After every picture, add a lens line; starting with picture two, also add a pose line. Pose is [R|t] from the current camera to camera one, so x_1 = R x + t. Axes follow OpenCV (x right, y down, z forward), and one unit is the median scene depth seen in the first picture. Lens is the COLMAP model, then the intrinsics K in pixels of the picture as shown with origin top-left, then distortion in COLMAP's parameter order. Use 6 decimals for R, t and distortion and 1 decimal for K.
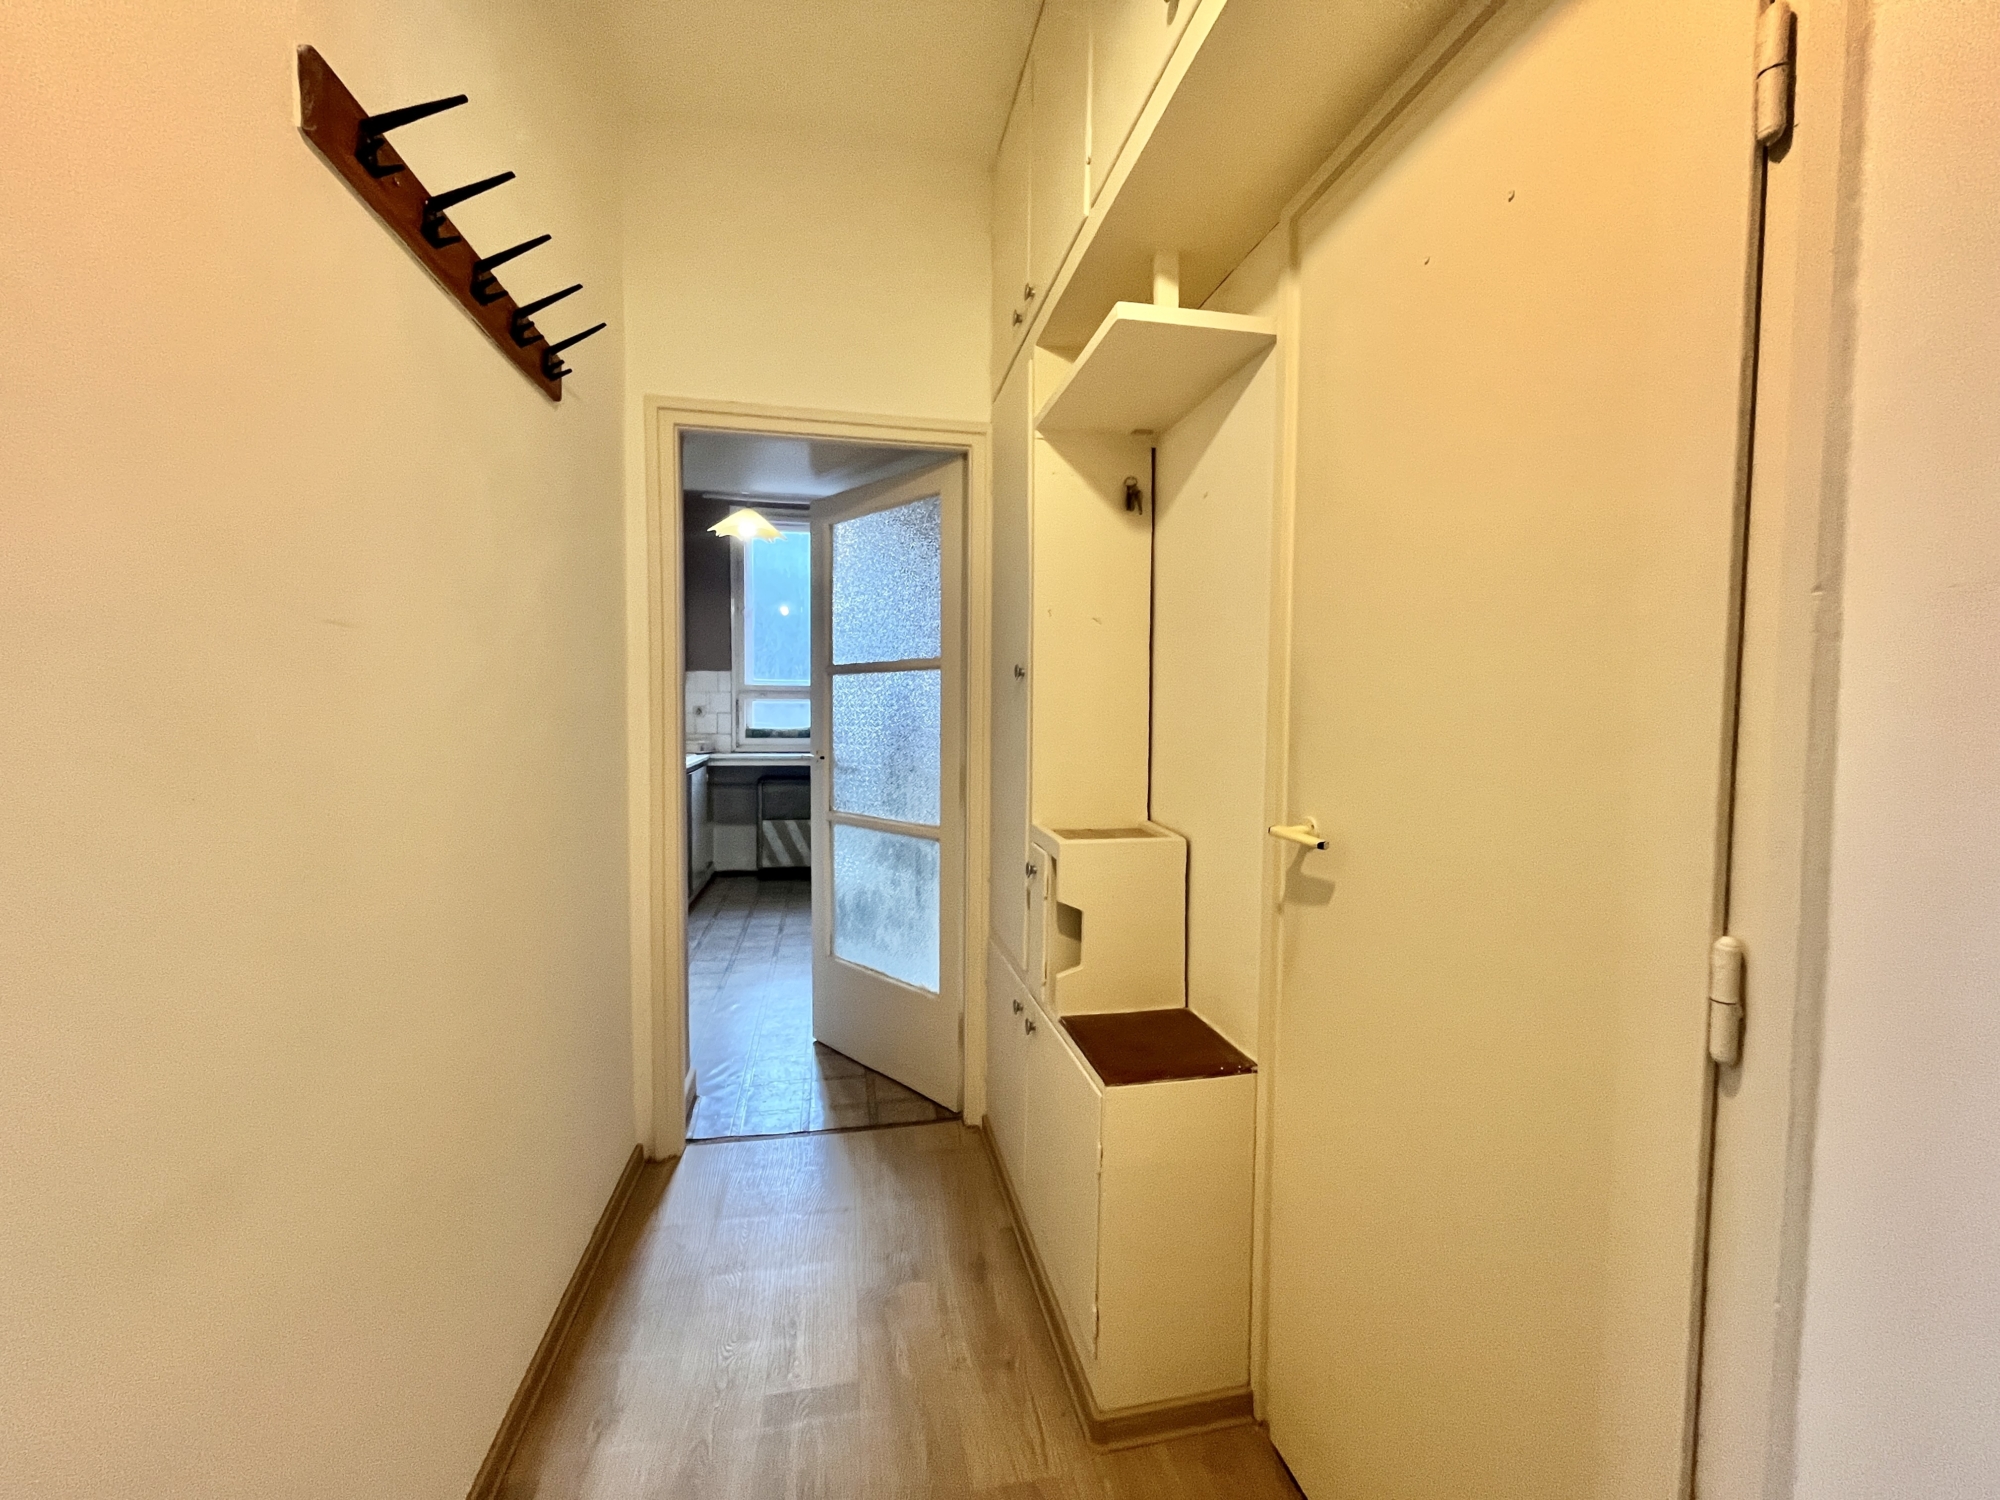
lens RADIAL K [[811.2, 0, 998.3], [0, 811.2, 740.4], [0, 0, 1]] dist [0.000114, 0.000039]
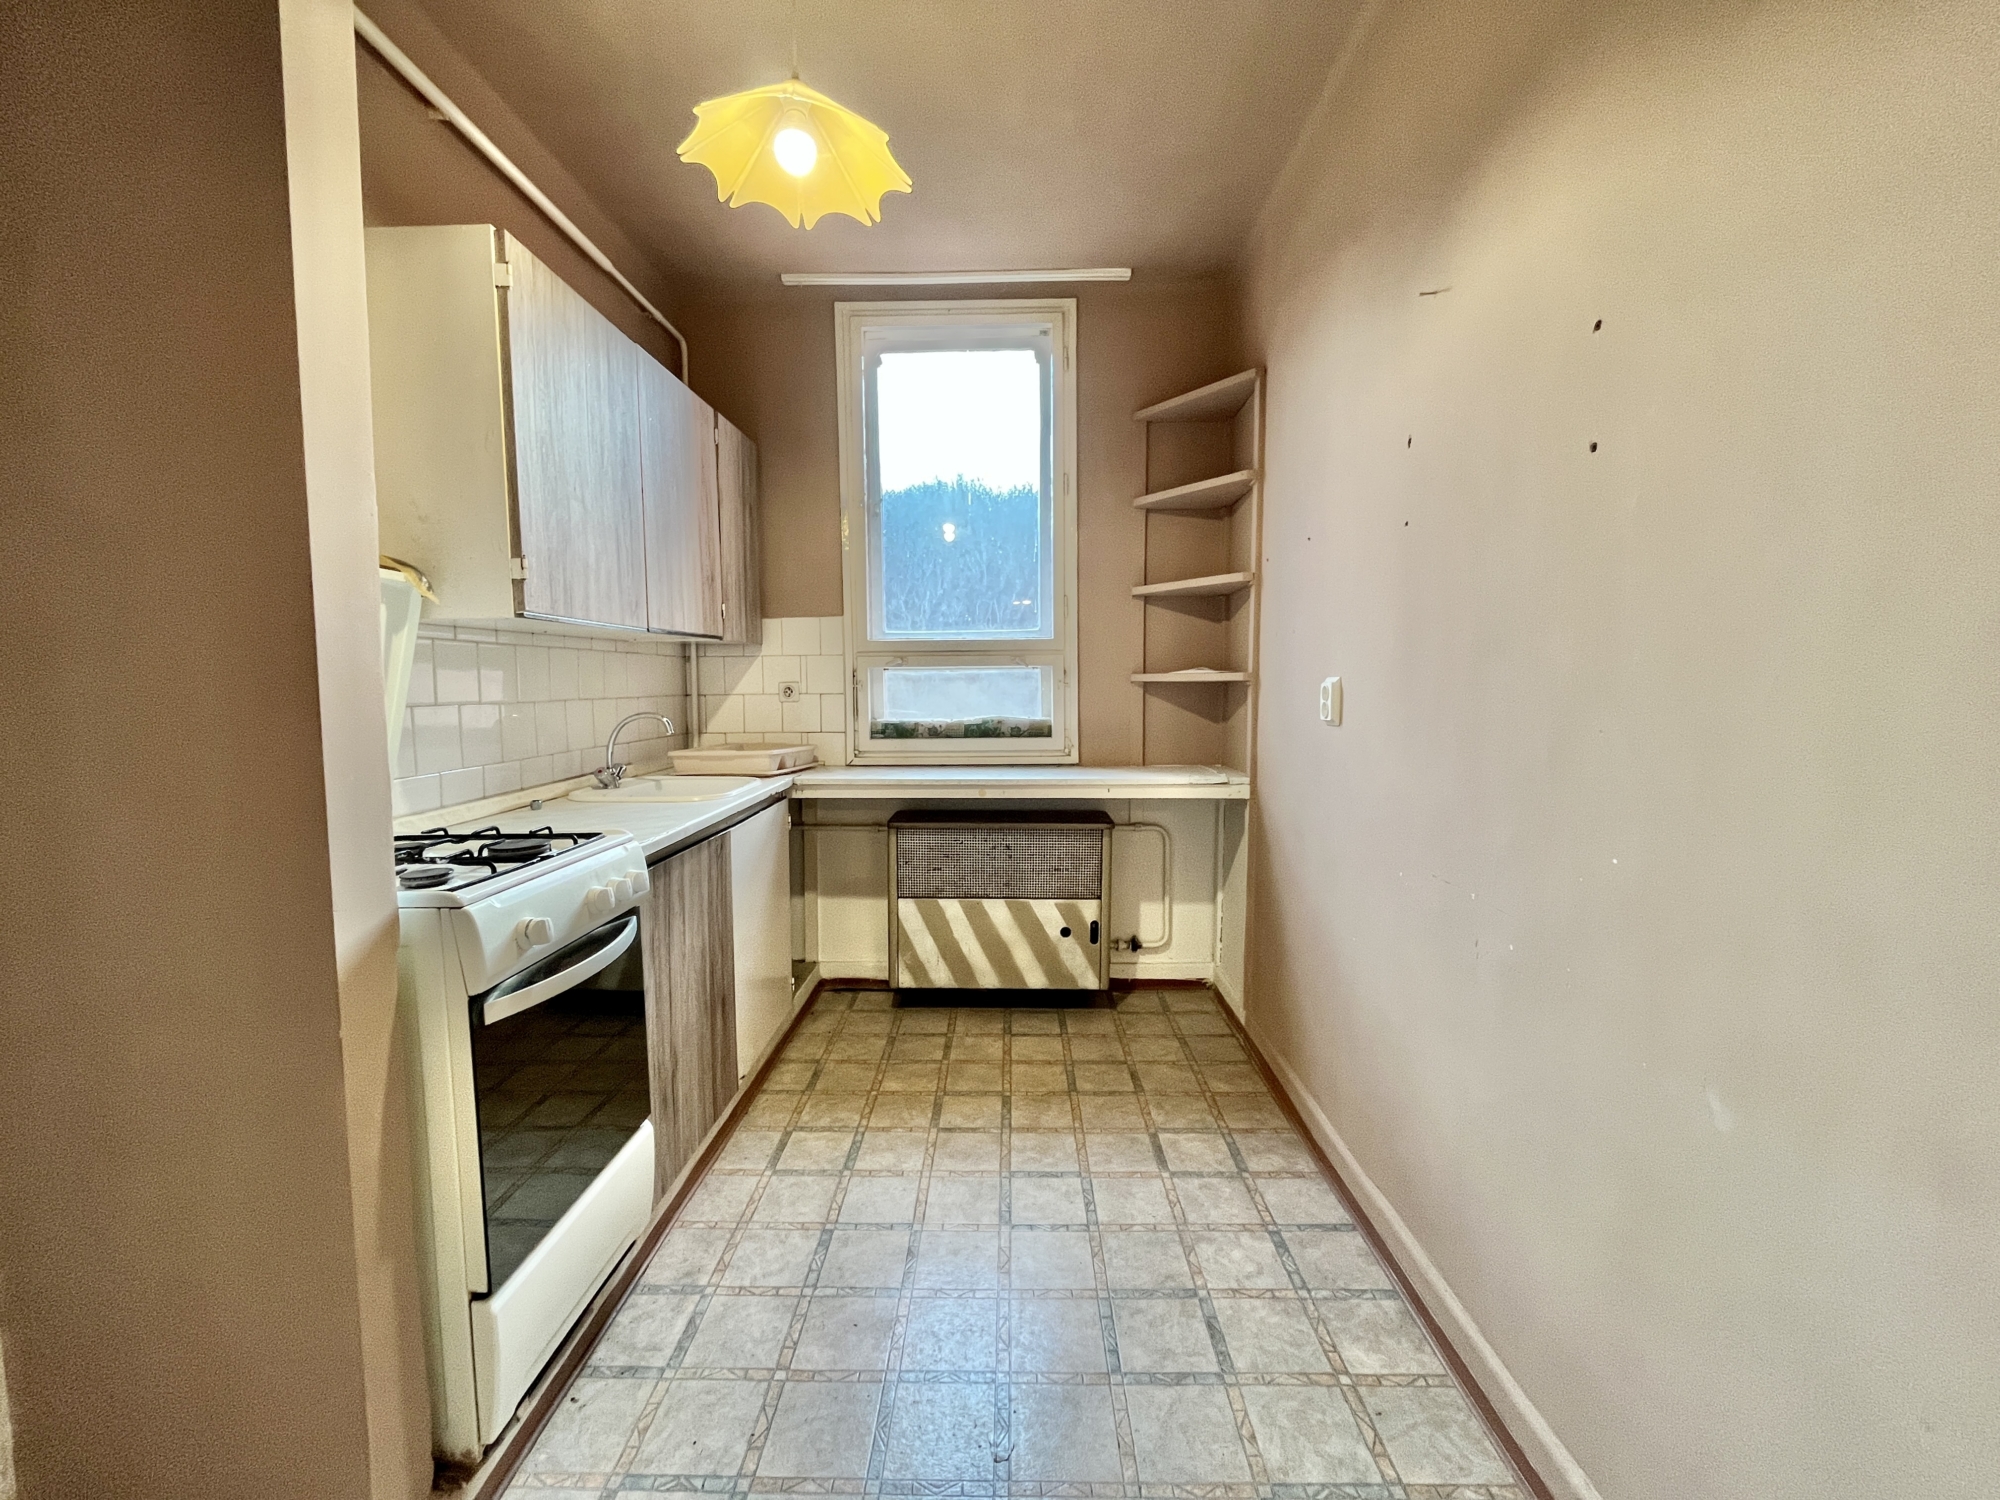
lens RADIAL K [[811.2, 0, 994.9], [0, 811.2, 750.2], [0, 0, 1]] dist [0.000114, 0.000039]
pose [[0.971788, -0.008039, -0.235718, -0.102406], [0.016793, 0.999241, 0.035154, -0.013784], [0.235257, -0.038121, 0.971185, 0.493039]]
